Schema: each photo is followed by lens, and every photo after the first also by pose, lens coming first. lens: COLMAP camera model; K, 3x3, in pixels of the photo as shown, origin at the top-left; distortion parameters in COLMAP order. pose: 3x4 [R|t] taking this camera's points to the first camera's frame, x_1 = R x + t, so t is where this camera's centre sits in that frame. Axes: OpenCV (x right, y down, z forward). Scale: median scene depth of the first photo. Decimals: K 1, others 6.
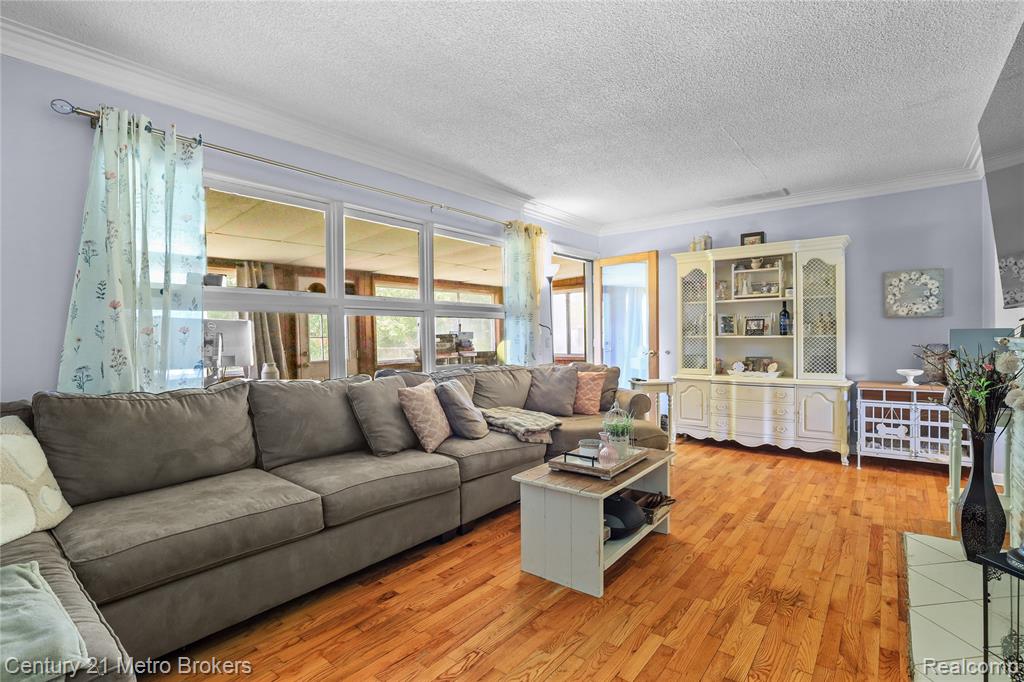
lens RADIAL K [[498.9, 0, 512.0], [0, 498.9, 341.0], [0, 0, 1]] dist [-0.037048, 0.009948]
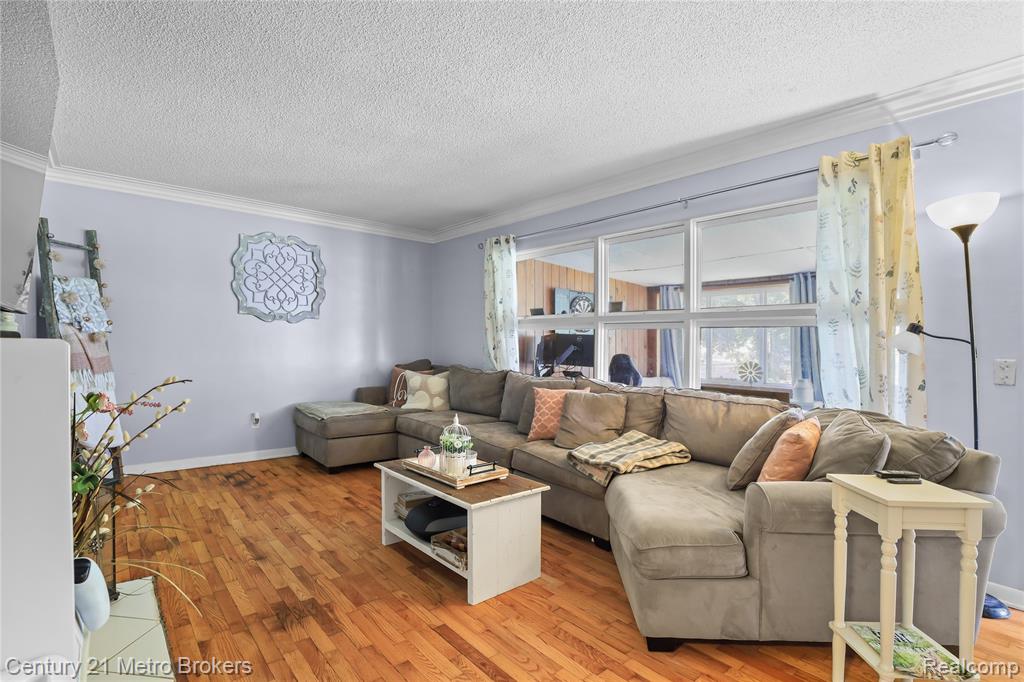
lens RADIAL K [[498.9, 0, 512.0], [0, 498.9, 341.0], [0, 0, 1]] dist [-0.037048, 0.009948]
pose [[-0.213499, 0.001017, -0.976943, 1.282675], [-0.021937, 0.999742, 0.005835, -0.038262], [0.976697, 0.022677, -0.213422, 1.471927]]
